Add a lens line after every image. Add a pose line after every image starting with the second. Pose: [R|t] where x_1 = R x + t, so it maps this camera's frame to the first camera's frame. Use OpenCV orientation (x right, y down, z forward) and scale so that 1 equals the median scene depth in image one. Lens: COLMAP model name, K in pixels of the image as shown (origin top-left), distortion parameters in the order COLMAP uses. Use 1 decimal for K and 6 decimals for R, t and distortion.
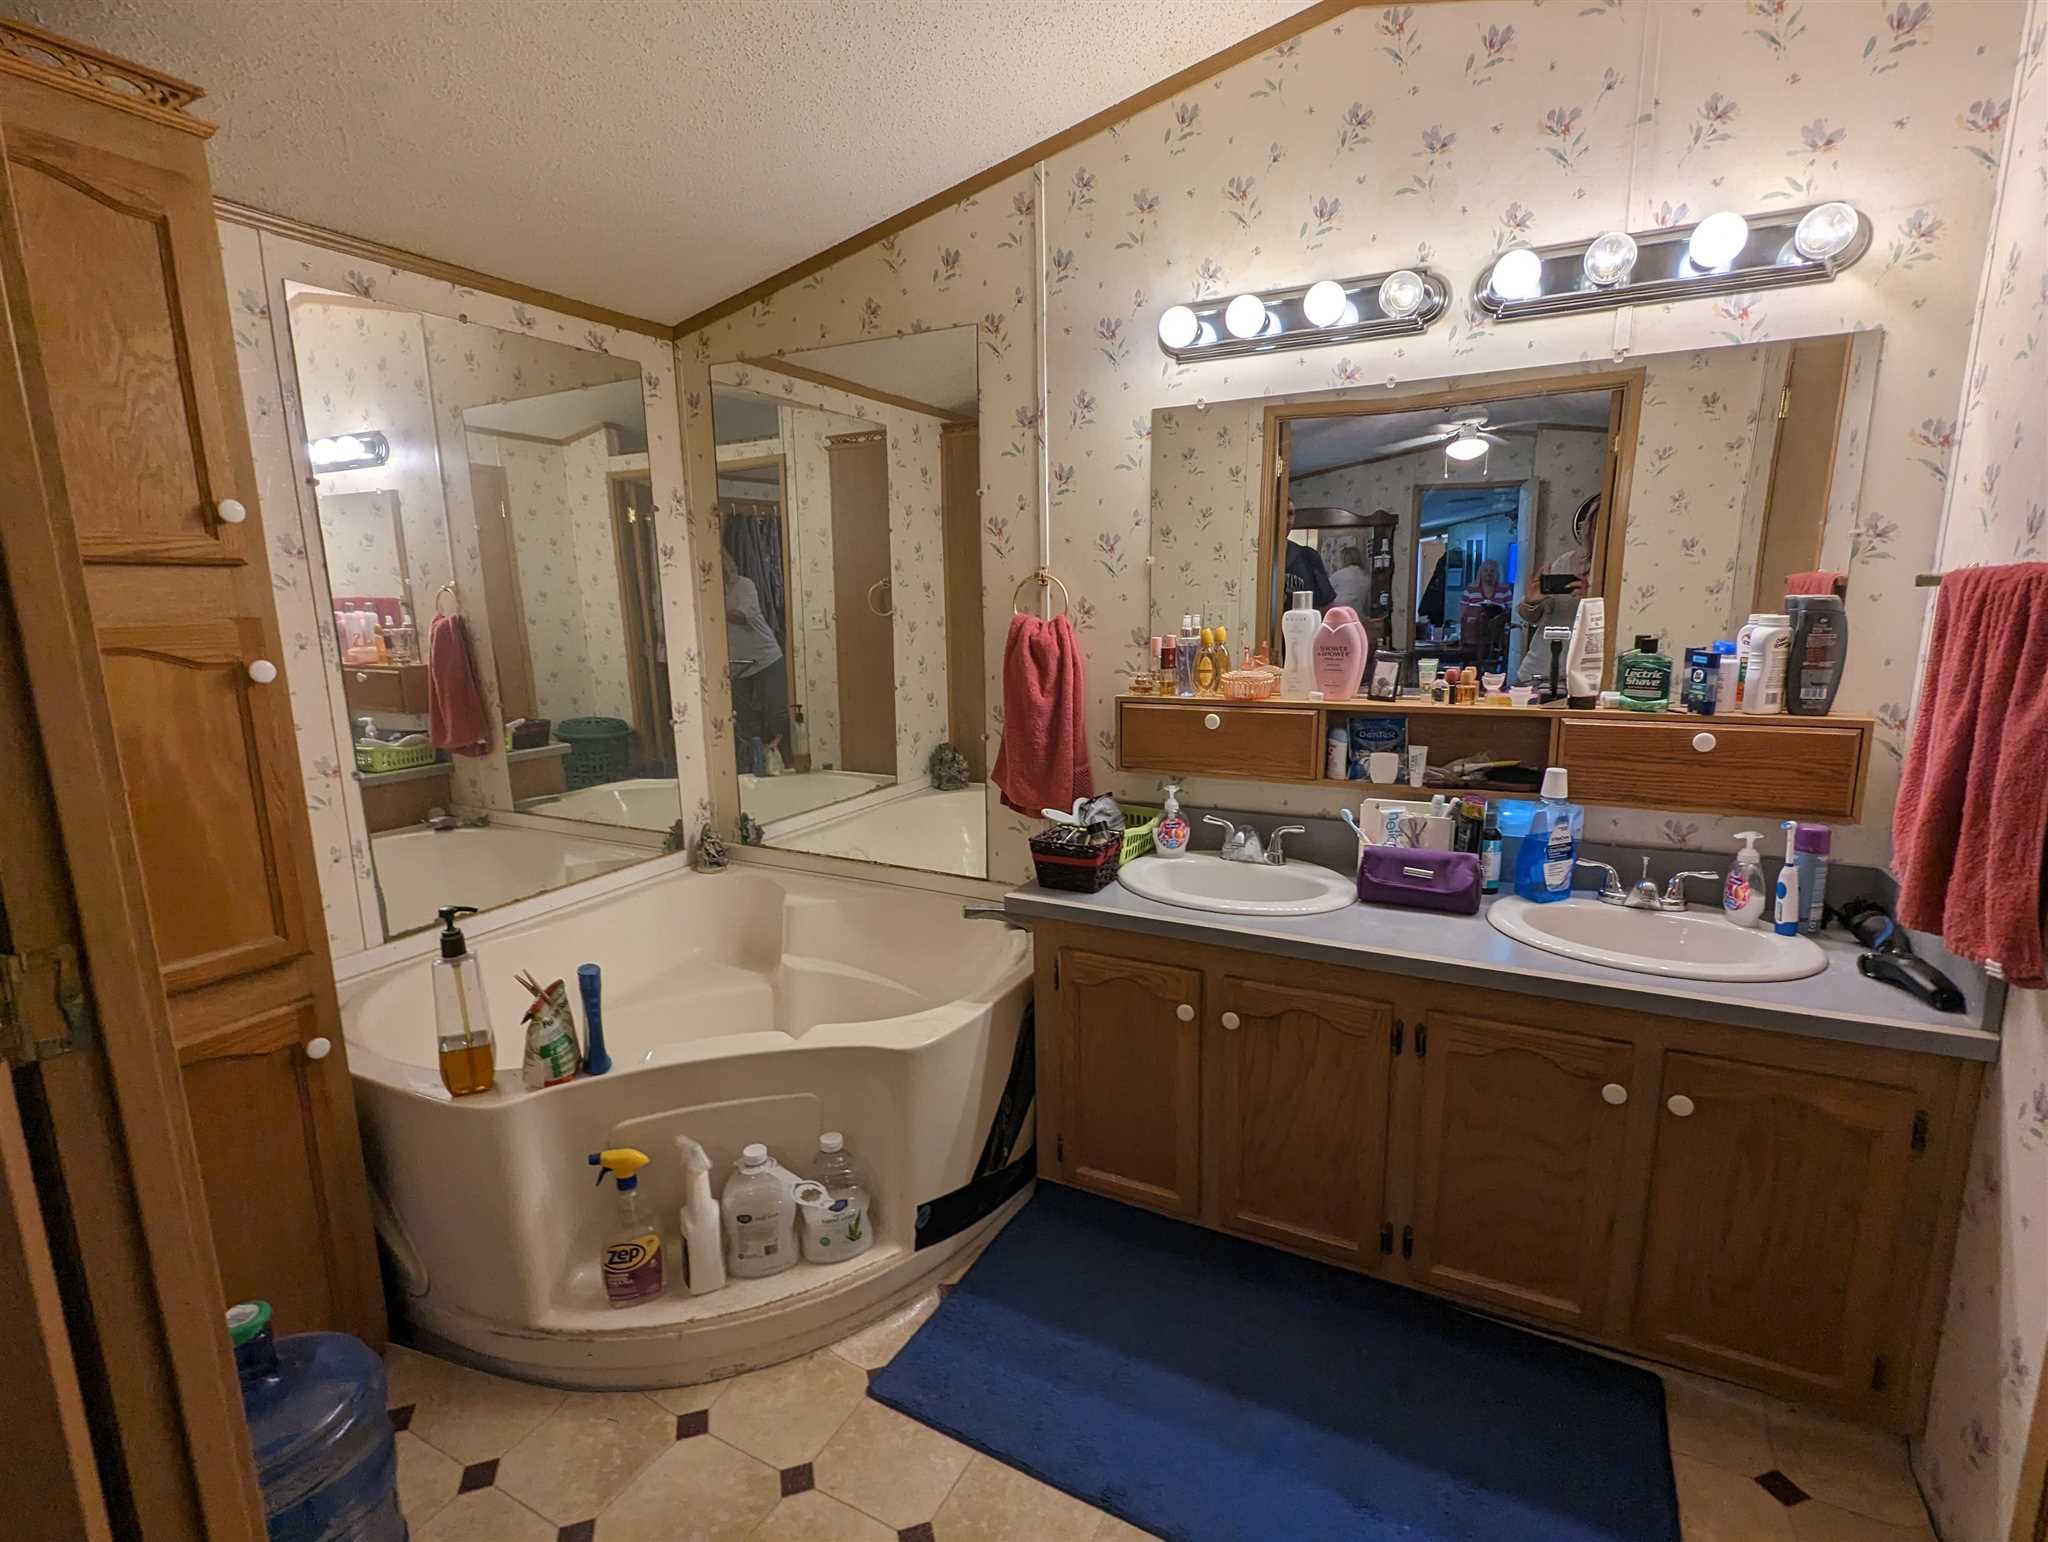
lens RADIAL K [[978.0, 0, 1026.9], [0, 978.0, 777.1], [0, 0, 1]] dist [0.001001, -0.001859]
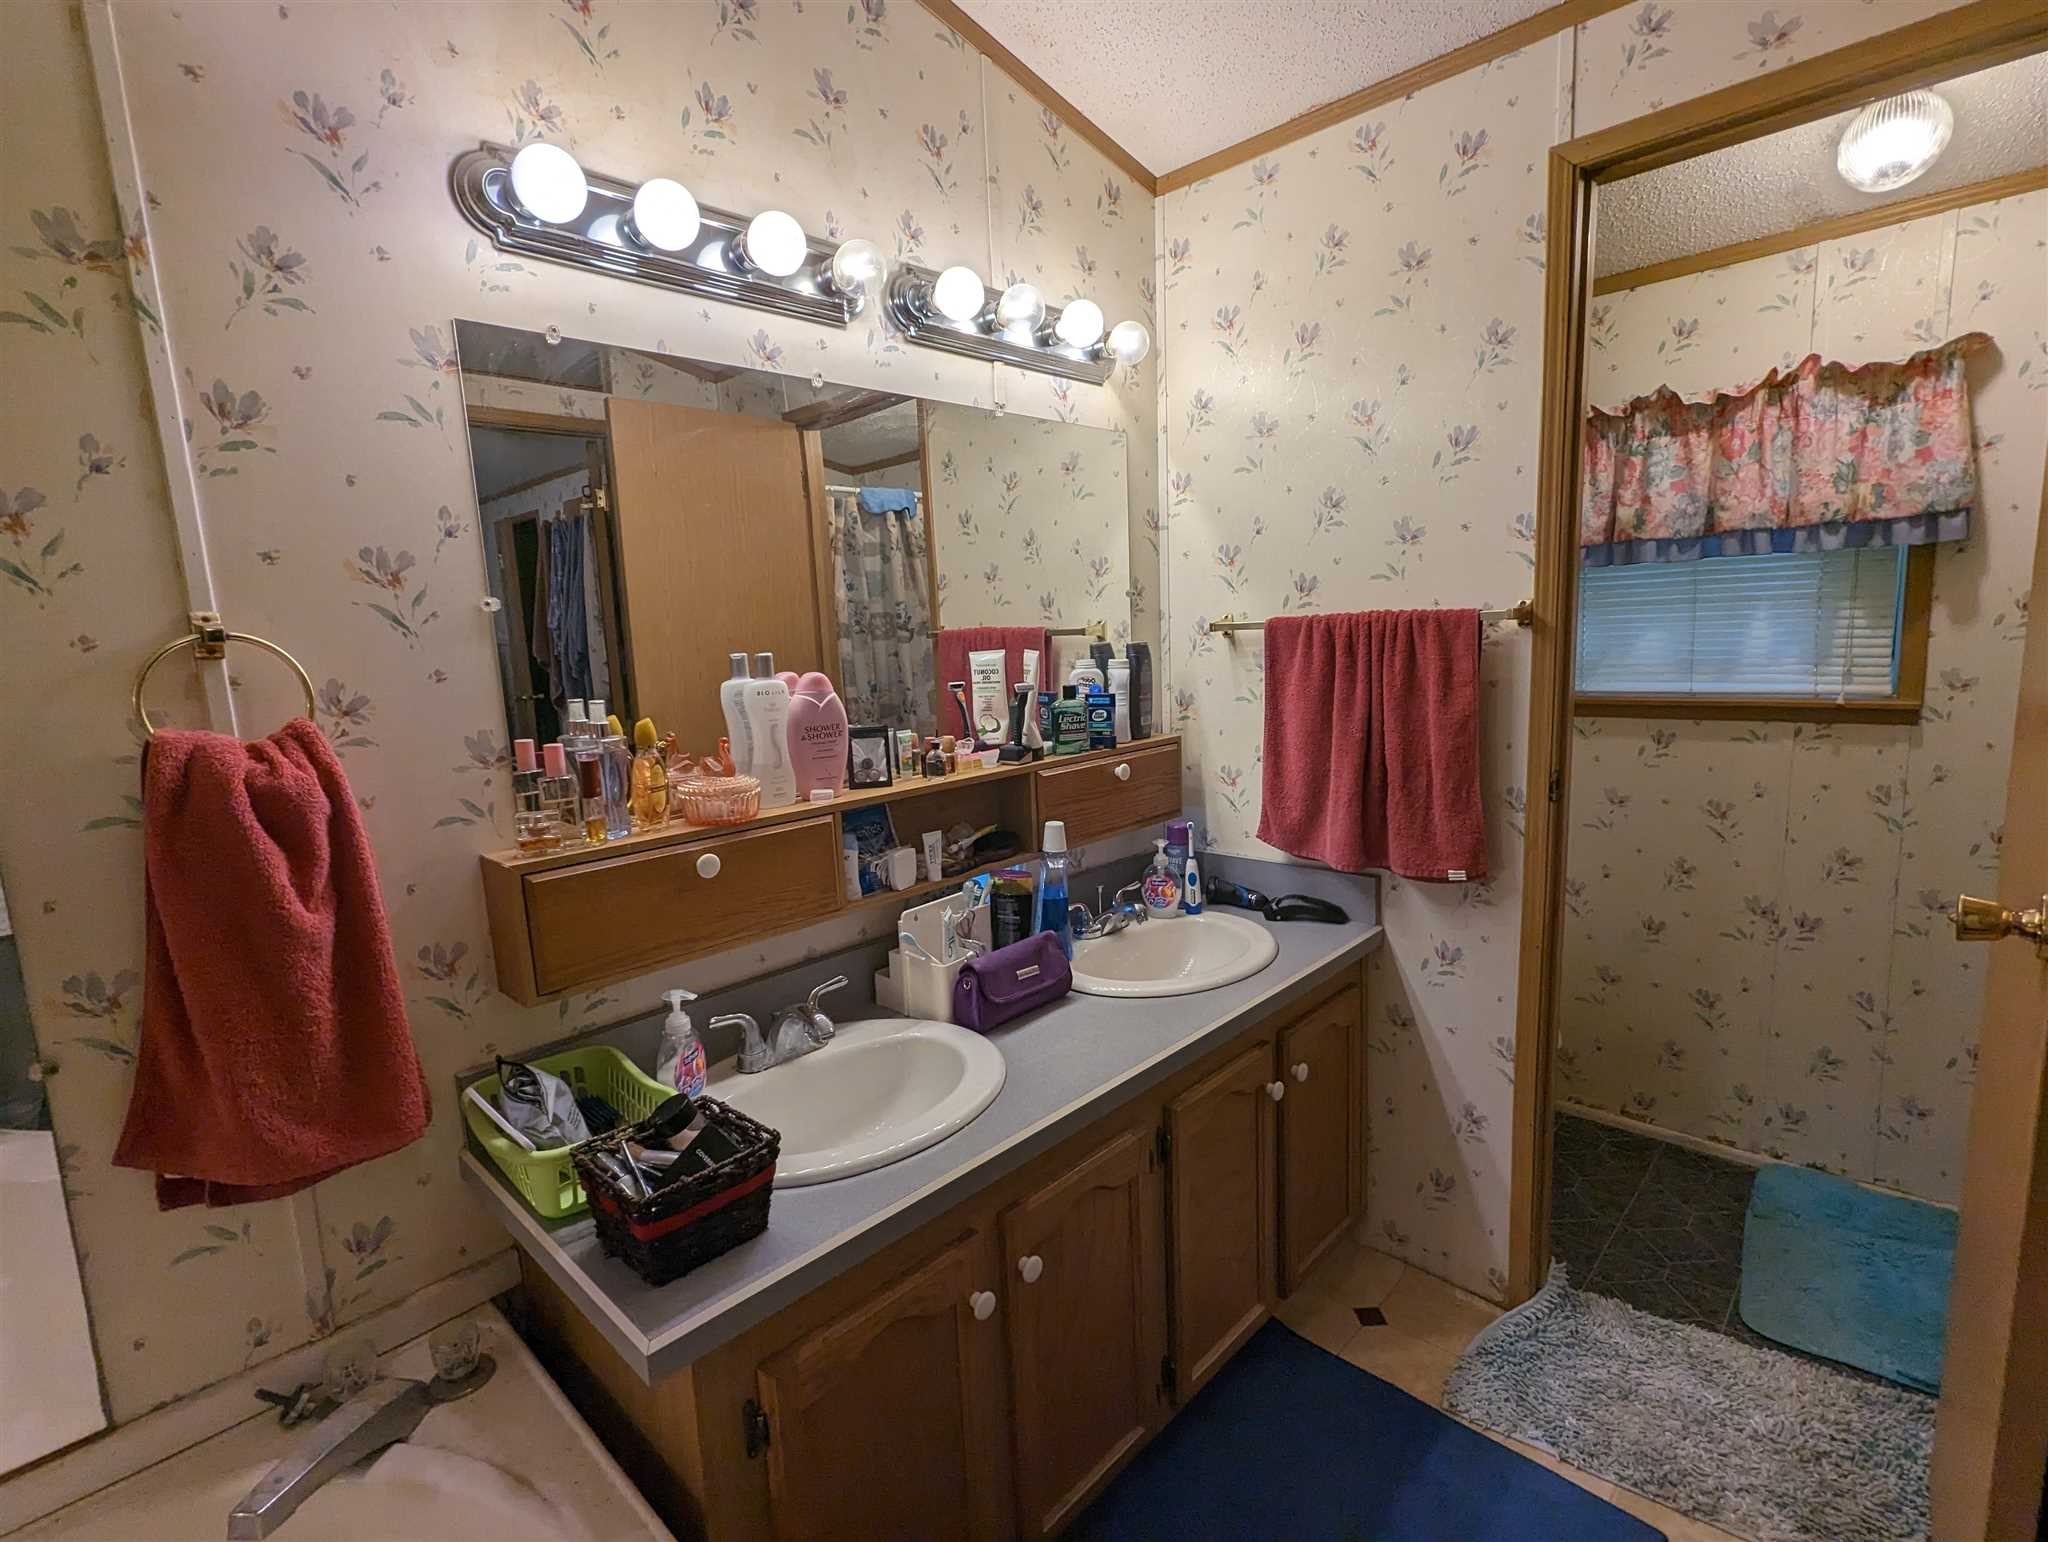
lens RADIAL K [[978.0, 0, 1027.6], [0, 978.0, 778.2], [0, 0, 1]] dist [0.001001, -0.001859]
pose [[0.278304, -0.146425, 0.949266, -0.353378], [0.211643, 0.973369, 0.088093, -0.131054], [-0.936885, 0.176389, 0.301883, 0.663913]]
